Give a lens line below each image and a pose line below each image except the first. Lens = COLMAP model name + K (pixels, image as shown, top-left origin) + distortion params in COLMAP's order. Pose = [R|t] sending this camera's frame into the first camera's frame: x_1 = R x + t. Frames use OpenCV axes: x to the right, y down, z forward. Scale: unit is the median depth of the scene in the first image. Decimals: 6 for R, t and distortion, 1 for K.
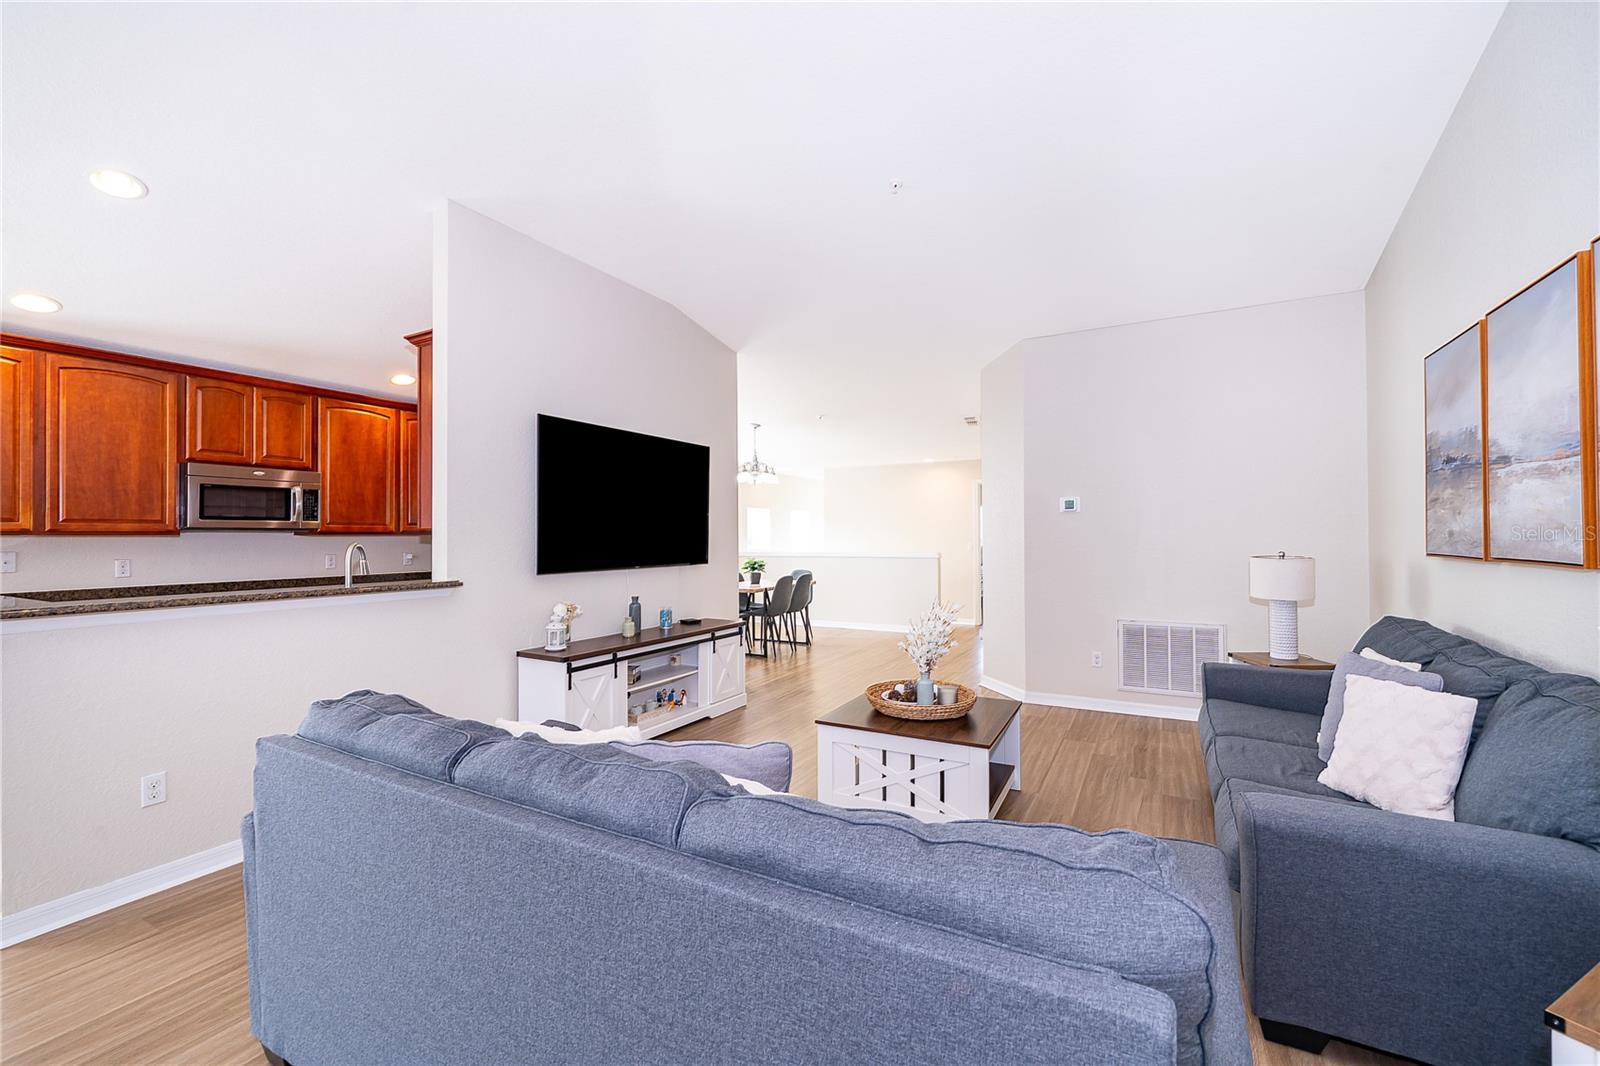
lens RADIAL K [[666.4, 0, 802.1], [0, 666.4, 525.3], [0, 0, 1]] dist [-0.000550, 0.006186]
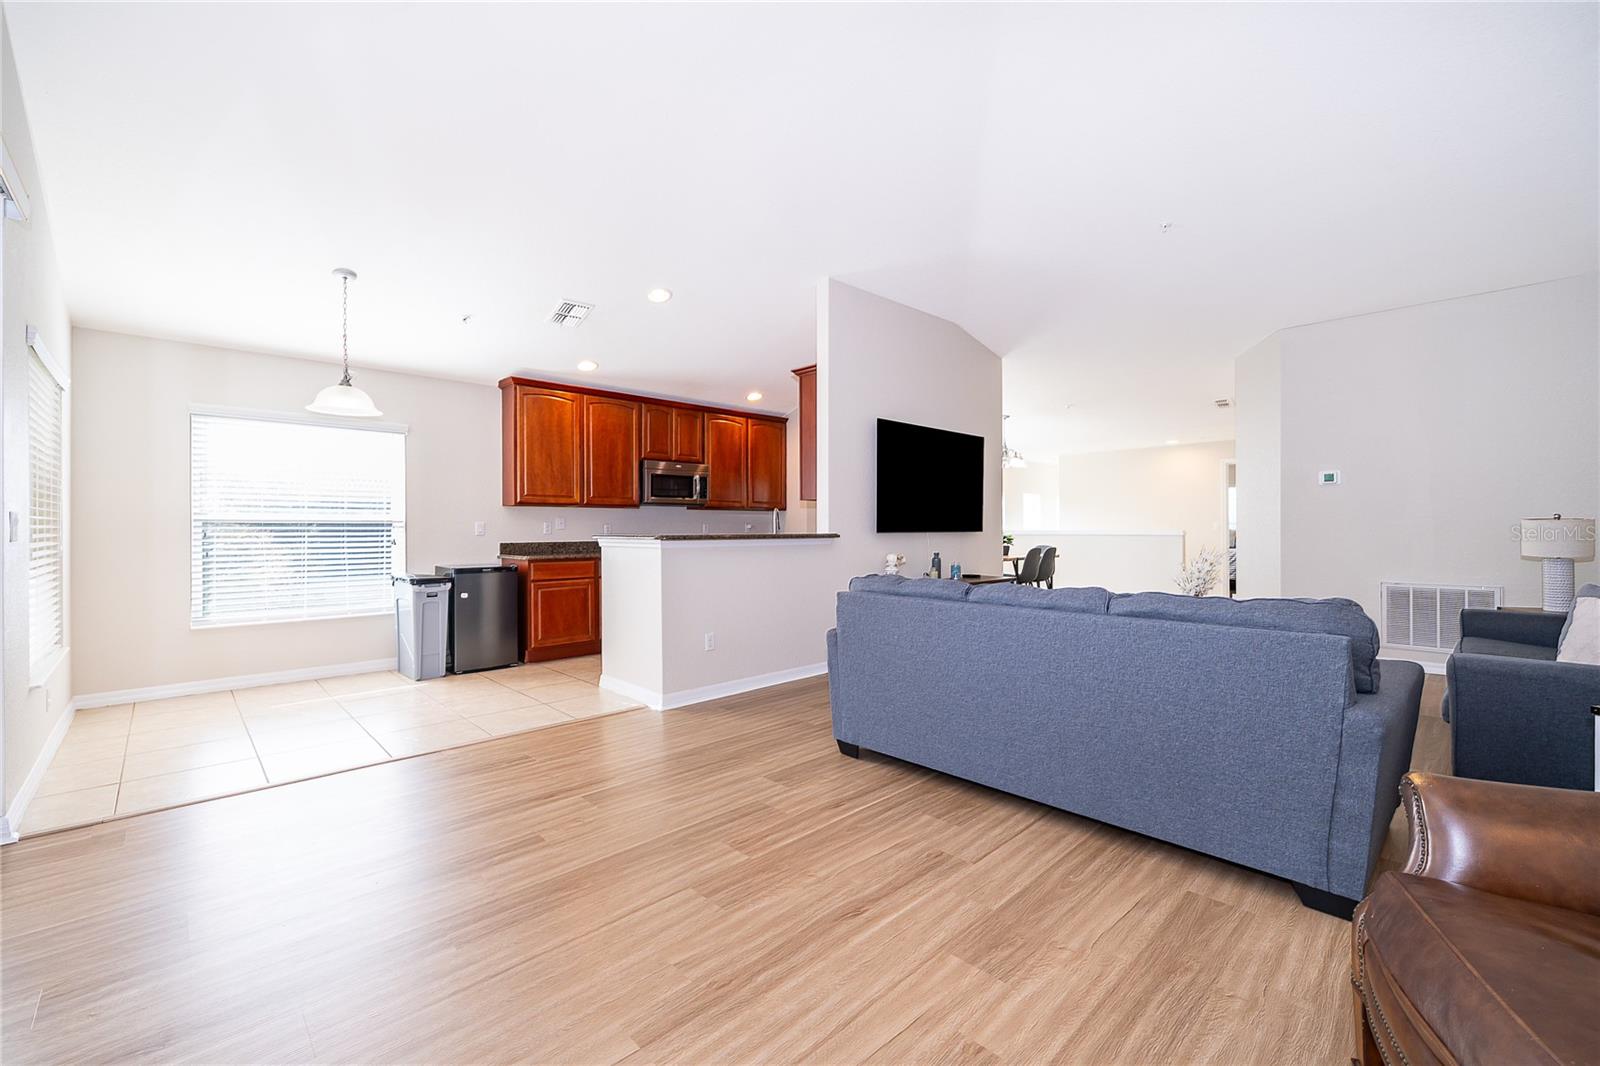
lens RADIAL K [[666.4, 0, 802.1], [0, 666.4, 525.3], [0, 0, 1]] dist [-0.000550, 0.006186]
pose [[0.956184, 0.002789, -0.292752, -0.121674], [0.001665, 0.999887, 0.014965, 0.032710], [0.292760, -0.014797, 0.956071, -0.348698]]
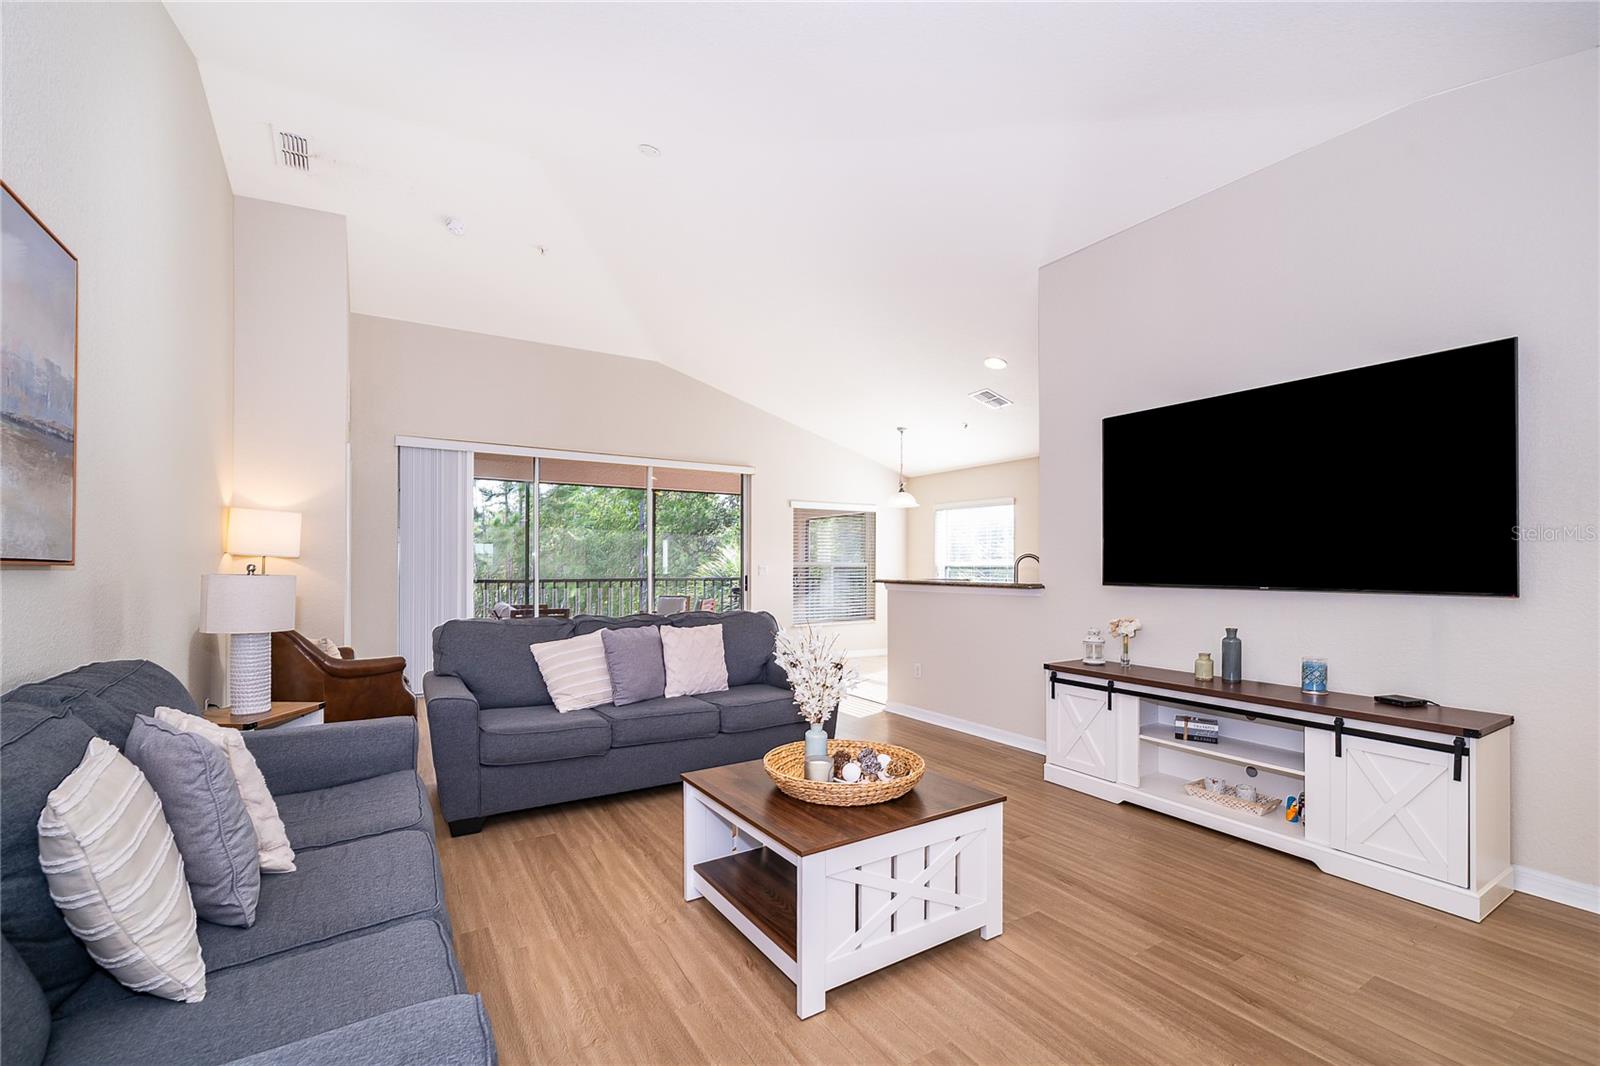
lens RADIAL K [[659.4, 0, 805.0], [0, 659.4, 560.1], [0, 0, 1]] dist [-0.001040, -0.000065]
pose [[-0.470987, -0.007120, -0.882111, 0.581518], [0.010628, 0.999849, -0.013745, 0.041386], [0.882076, -0.015849, -0.470841, 0.953008]]
